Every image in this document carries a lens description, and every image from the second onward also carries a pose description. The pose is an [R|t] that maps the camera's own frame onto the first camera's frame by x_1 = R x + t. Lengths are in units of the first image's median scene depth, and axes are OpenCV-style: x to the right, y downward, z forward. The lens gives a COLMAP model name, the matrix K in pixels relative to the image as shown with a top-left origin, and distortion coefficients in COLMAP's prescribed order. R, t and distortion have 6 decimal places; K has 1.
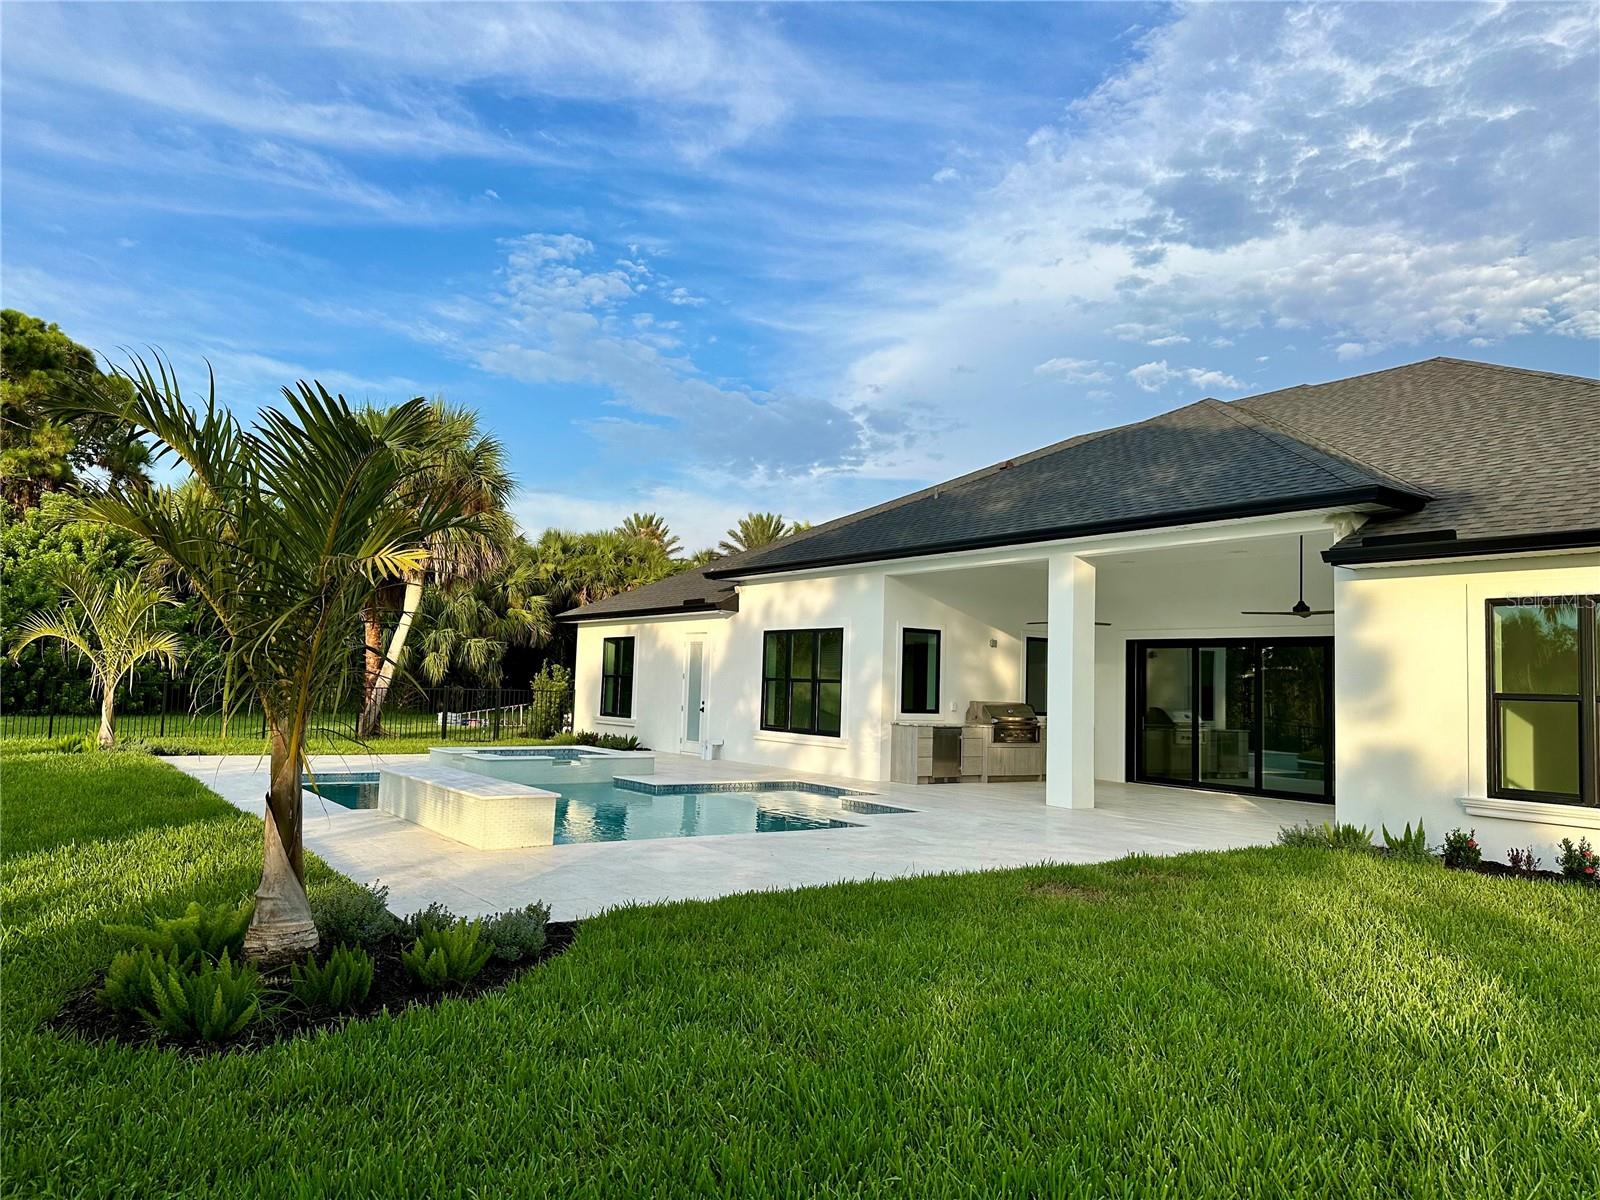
lens RADIAL K [[1139.9, 0, 800.0], [0, 1139.9, 600.0], [0, 0, 1]] dist [0.121293, -0.000970]
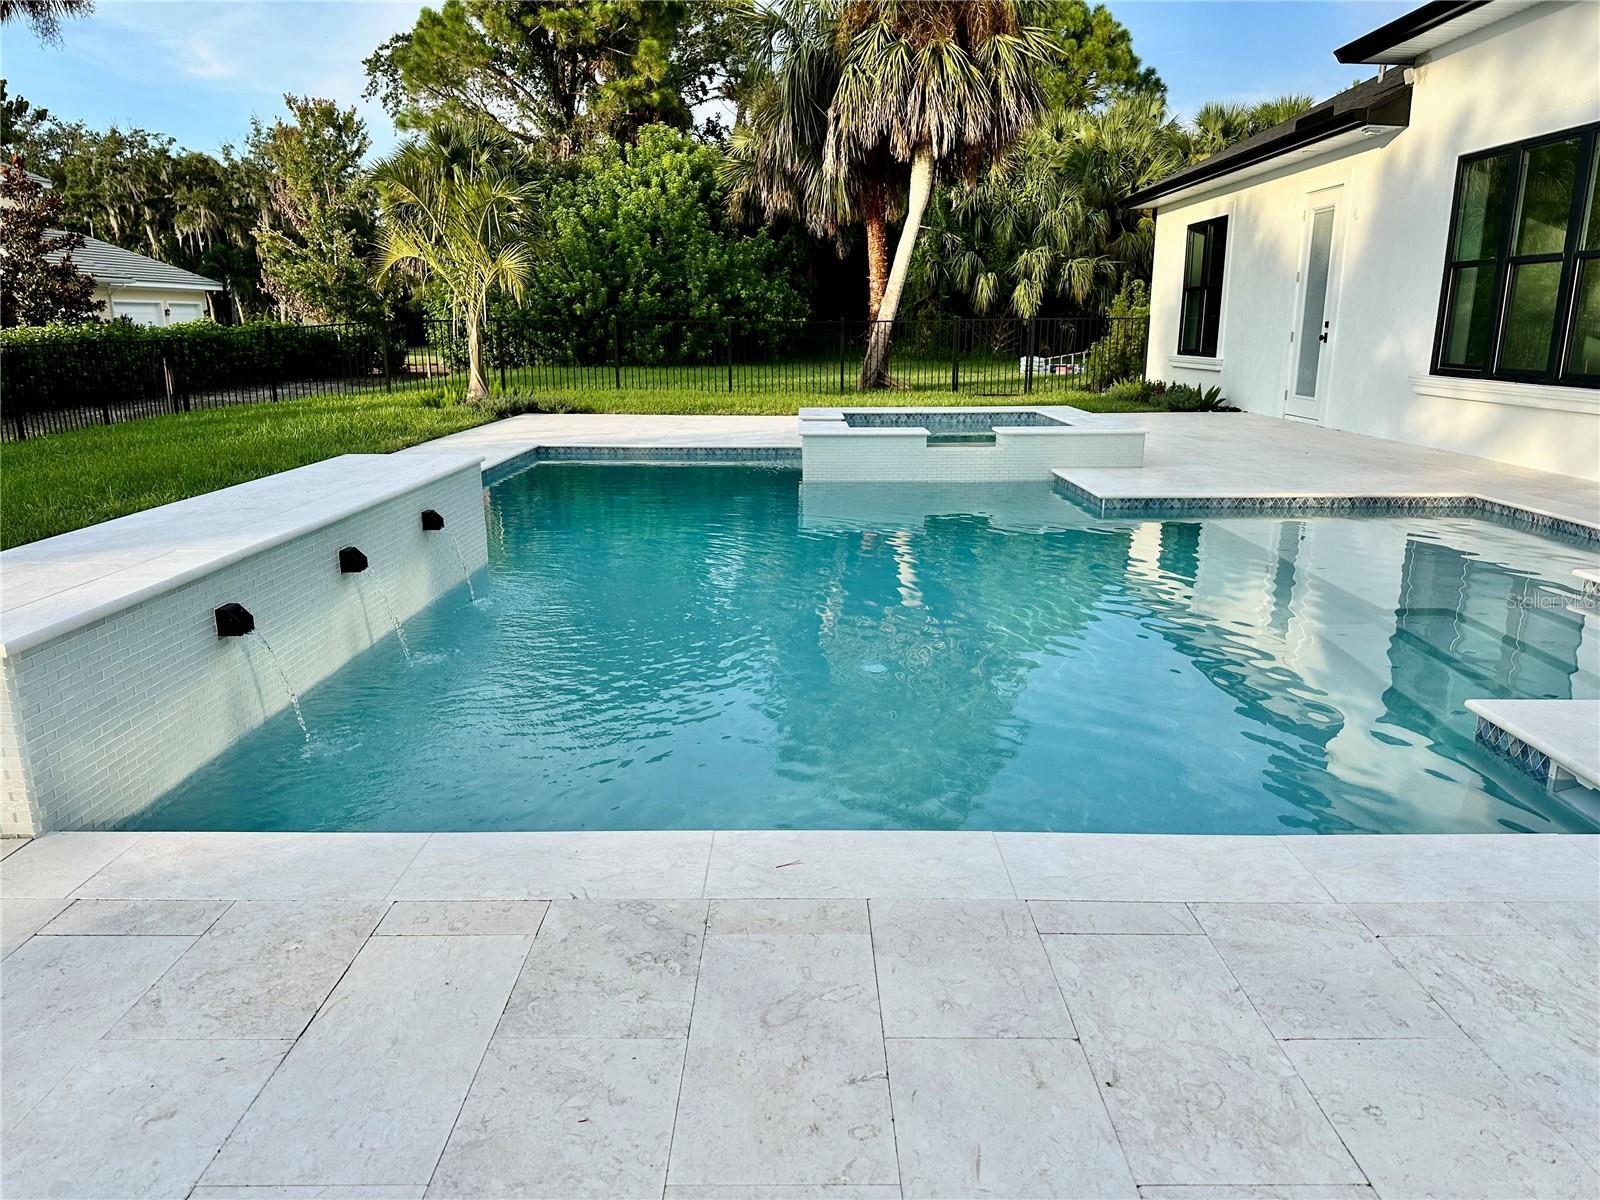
lens RADIAL K [[1151.5, 0, 800.0], [0, 1151.5, 600.0], [0, 0, 1]] dist [0.003966, -0.002304]
pose [[0.825275, 0.094199, -0.556820, 0.012913], [0.076268, 0.958366, 0.275169, 0.025783], [0.559558, -0.269558, 0.783730, 0.226133]]
